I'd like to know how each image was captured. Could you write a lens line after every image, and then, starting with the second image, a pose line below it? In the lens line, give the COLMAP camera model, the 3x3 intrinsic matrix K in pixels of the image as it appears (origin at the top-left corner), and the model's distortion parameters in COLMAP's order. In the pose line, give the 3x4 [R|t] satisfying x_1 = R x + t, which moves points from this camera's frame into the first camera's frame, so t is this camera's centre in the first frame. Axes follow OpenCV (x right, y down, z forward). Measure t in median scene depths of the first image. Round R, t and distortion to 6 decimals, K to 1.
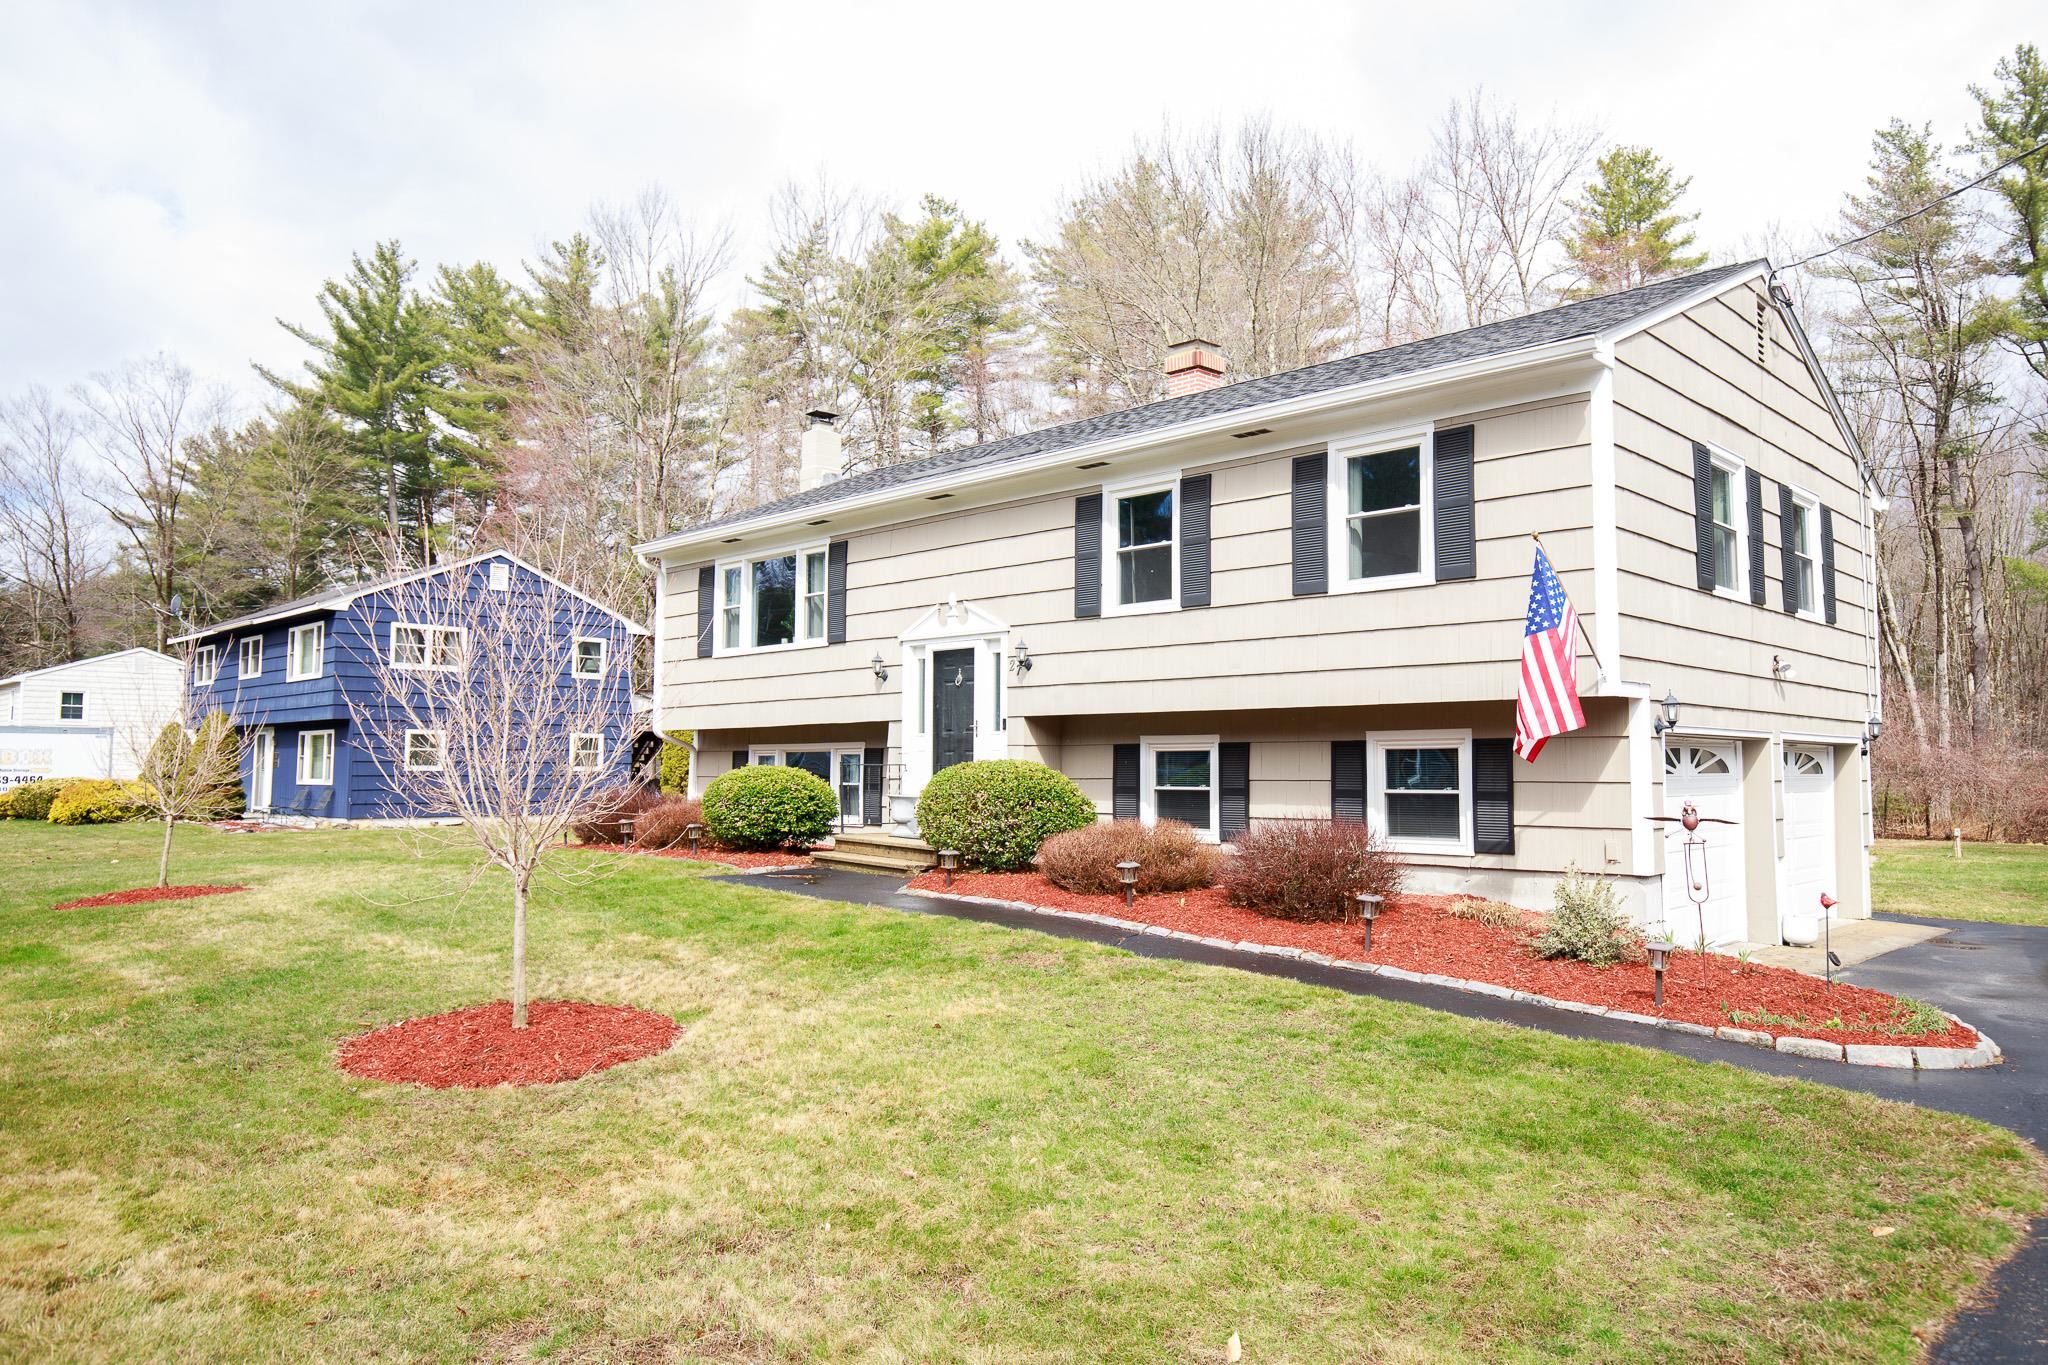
lens RADIAL K [[1319.8, 0, 1024.0], [0, 1319.8, 682.5], [0, 0, 1]] dist [-0.002998, -0.000143]
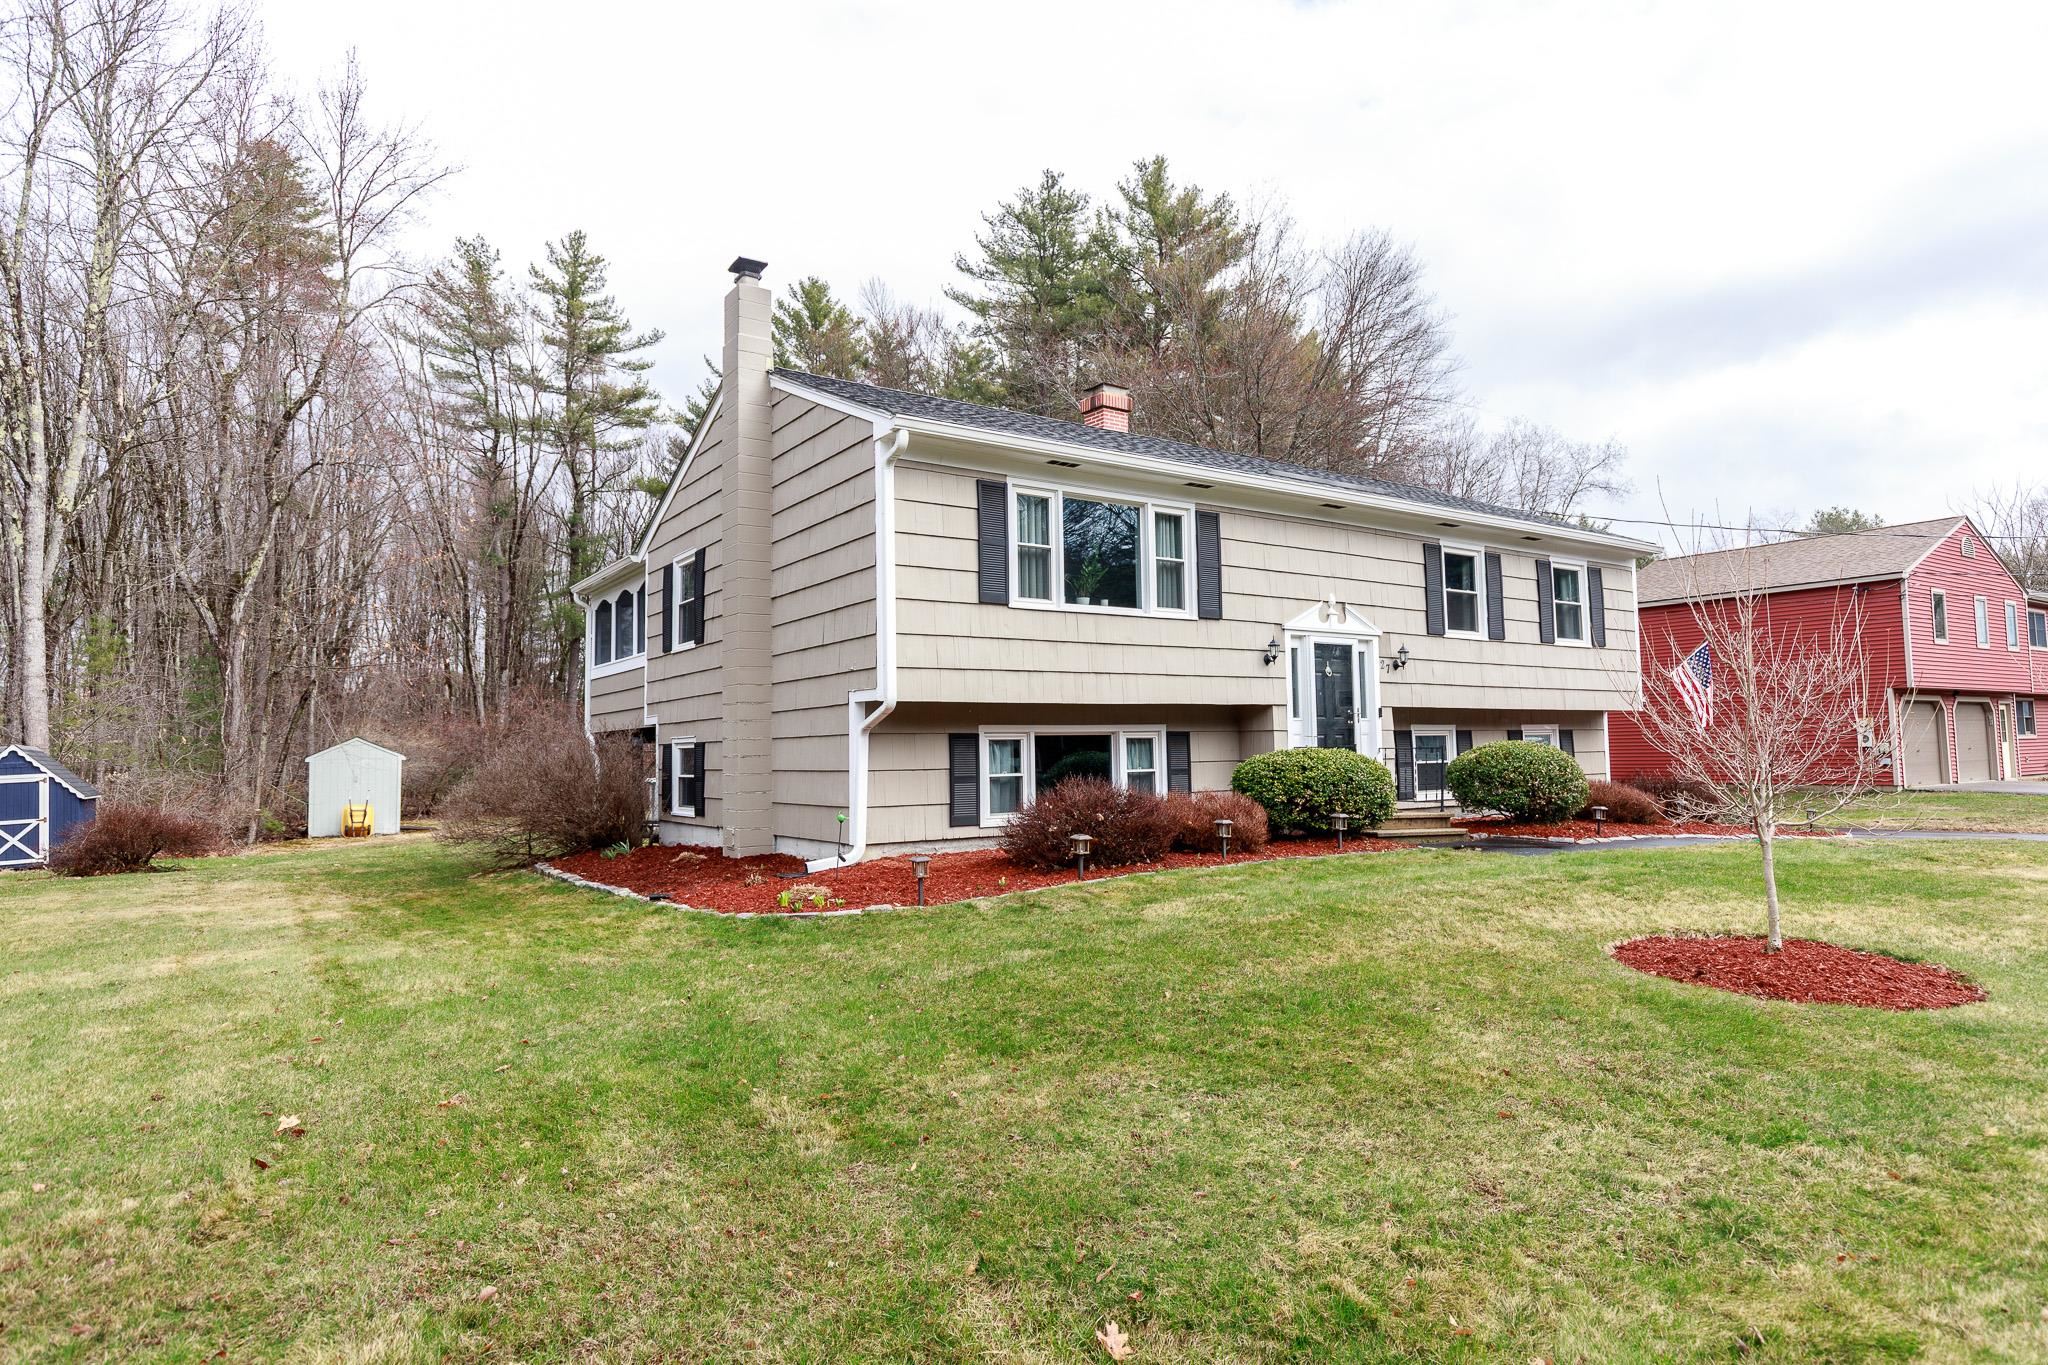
lens RADIAL K [[1213.3, 0, 1024.0], [0, 1213.3, 682.5], [0, 0, 1]] dist [-0.000663, -0.000072]
pose [[0.197299, 0.054897, 0.978805, -1.066964], [-0.045900, 0.997853, -0.046713, 0.065083], [-0.979268, -0.035711, 0.199395, 1.006938]]
